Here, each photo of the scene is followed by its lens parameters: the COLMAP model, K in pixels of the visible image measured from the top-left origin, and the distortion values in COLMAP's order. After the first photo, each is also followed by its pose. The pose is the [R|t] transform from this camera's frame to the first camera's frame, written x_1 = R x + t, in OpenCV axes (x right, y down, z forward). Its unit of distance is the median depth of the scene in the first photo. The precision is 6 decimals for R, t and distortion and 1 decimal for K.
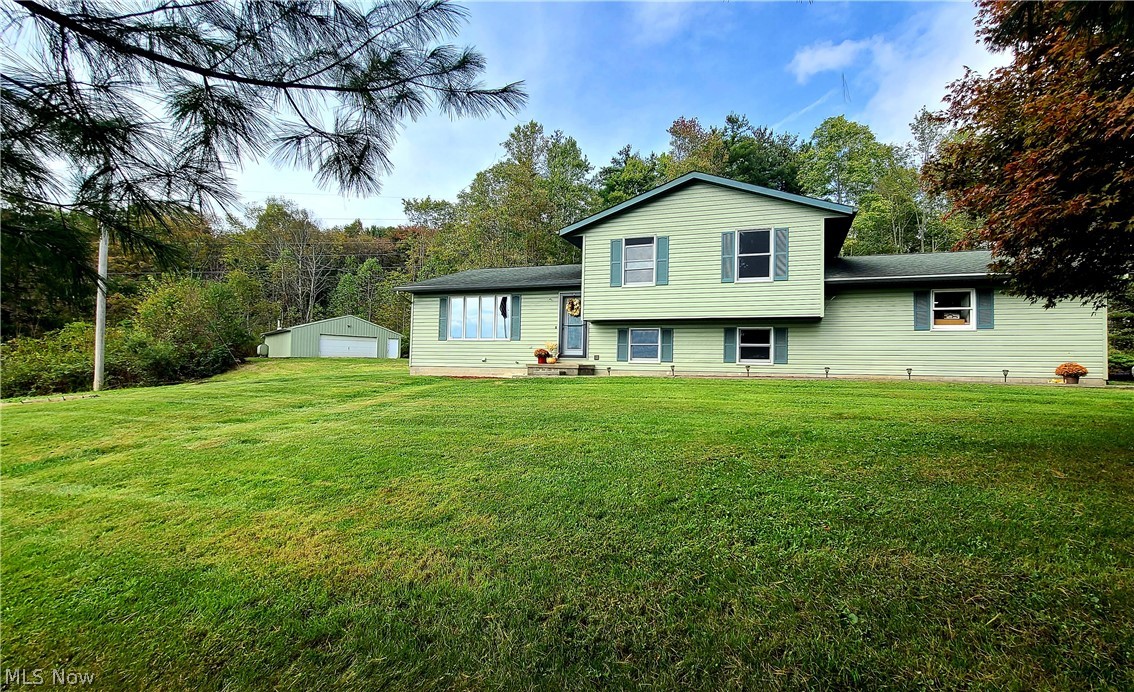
lens RADIAL K [[525.1, 0, 566.9], [0, 525.1, 371.1], [0, 0, 1]] dist [-0.001204, -0.000144]
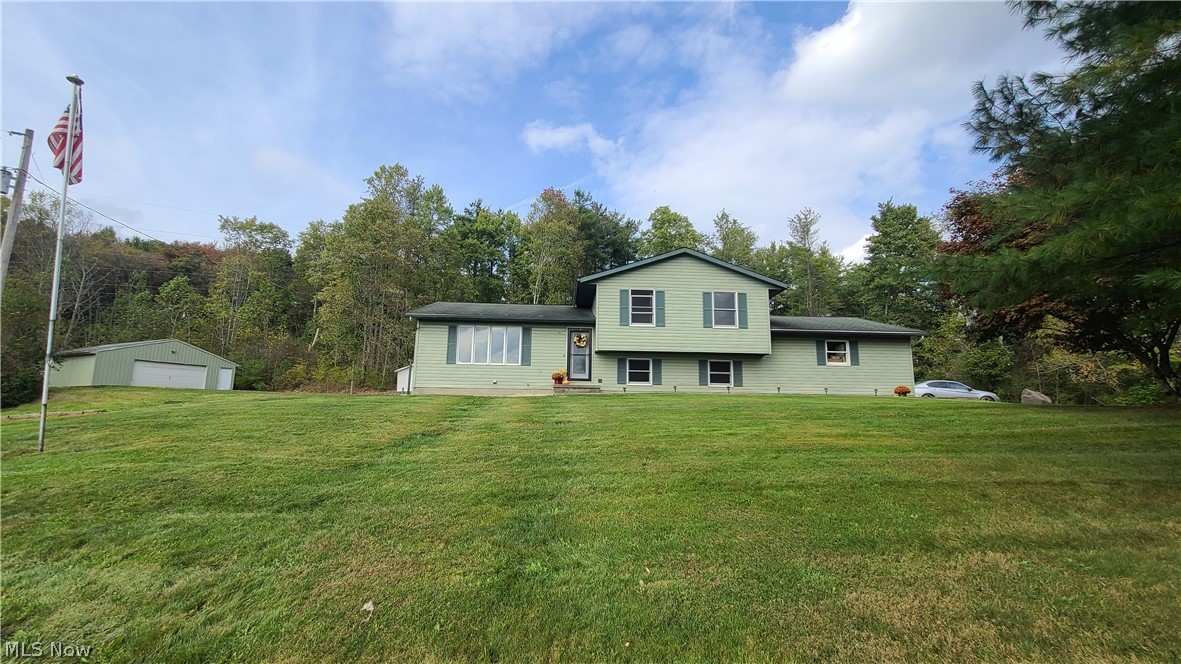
lens RADIAL K [[513.1, 0, 568.8], [0, 513.1, 349.7], [0, 0, 1]] dist [-0.000243, -0.000112]
pose [[0.925260, 0.044124, 0.376758, -0.470302], [0.001030, 0.992916, -0.118816, 0.044888], [-0.379332, 0.110324, 0.918660, -0.092770]]
